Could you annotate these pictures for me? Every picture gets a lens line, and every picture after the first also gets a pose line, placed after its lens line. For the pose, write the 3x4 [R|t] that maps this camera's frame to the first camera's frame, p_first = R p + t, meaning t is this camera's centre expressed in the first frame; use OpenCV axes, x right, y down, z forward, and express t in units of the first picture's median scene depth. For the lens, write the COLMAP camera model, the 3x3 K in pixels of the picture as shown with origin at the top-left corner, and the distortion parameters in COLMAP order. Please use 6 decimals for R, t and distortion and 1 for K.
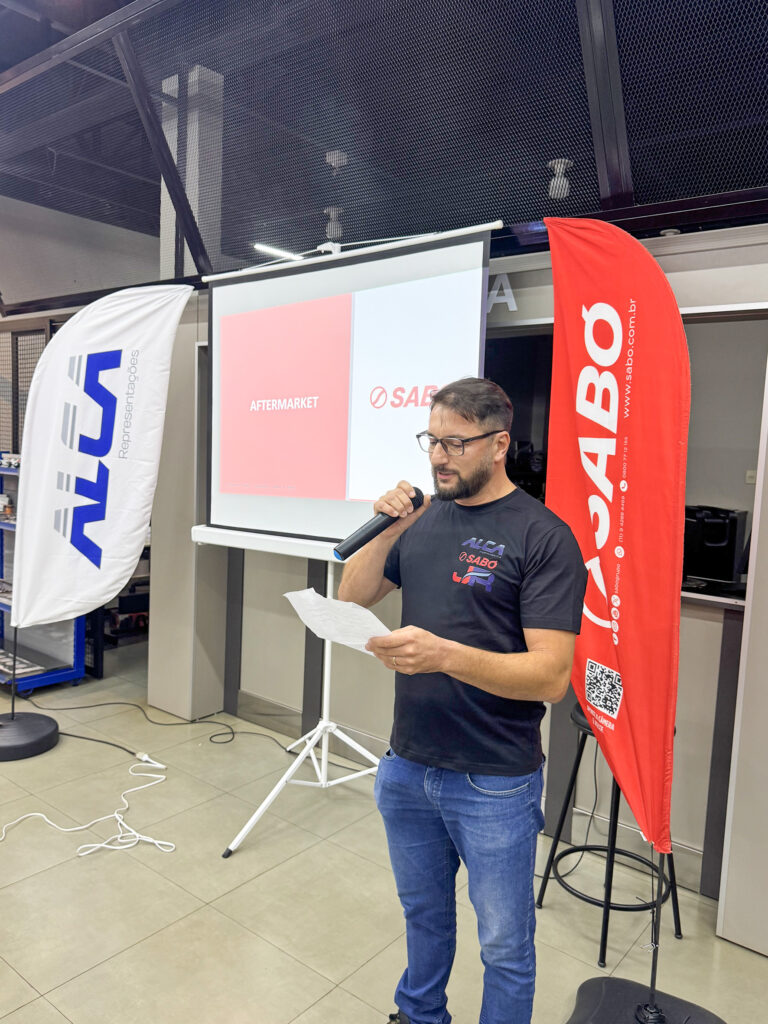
lens RADIAL K [[774.2, 0, 381.7], [0, 774.2, 510.6], [0, 0, 1]] dist [0.037707, -0.033320]
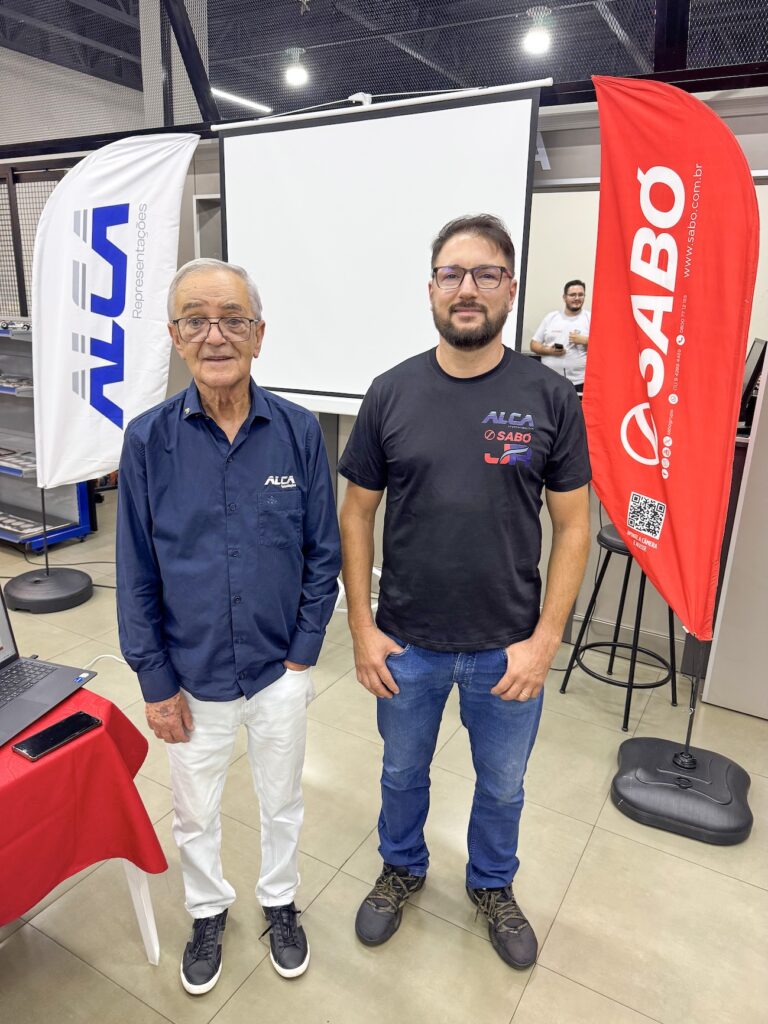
lens RADIAL K [[729.7, 0, 386.9], [0, 729.7, 508.0], [0, 0, 1]] dist [-0.000507, -0.000321]
pose [[0.988098, -0.049218, 0.145736, -0.195243], [0.020023, 0.980522, 0.195387, -0.005464], [-0.152514, -0.190144, 0.969838, -0.010375]]
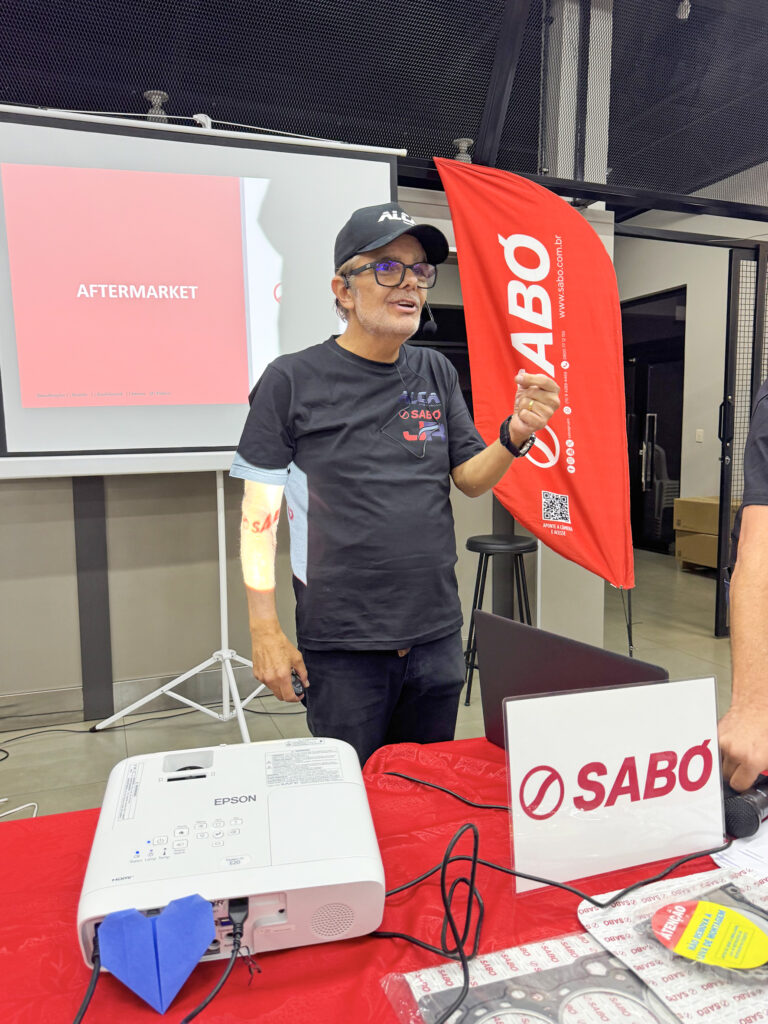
lens RADIAL K [[749.4, 0, 384.7], [0, 749.4, 512.9], [0, 0, 1]] dist [-0.000507, 0.000221]
pose [[0.493244, -0.131940, 0.859827, -0.776849], [0.107327, 0.990109, 0.090362, 0.056538], [-0.863245, 0.047712, 0.502526, 0.415528]]
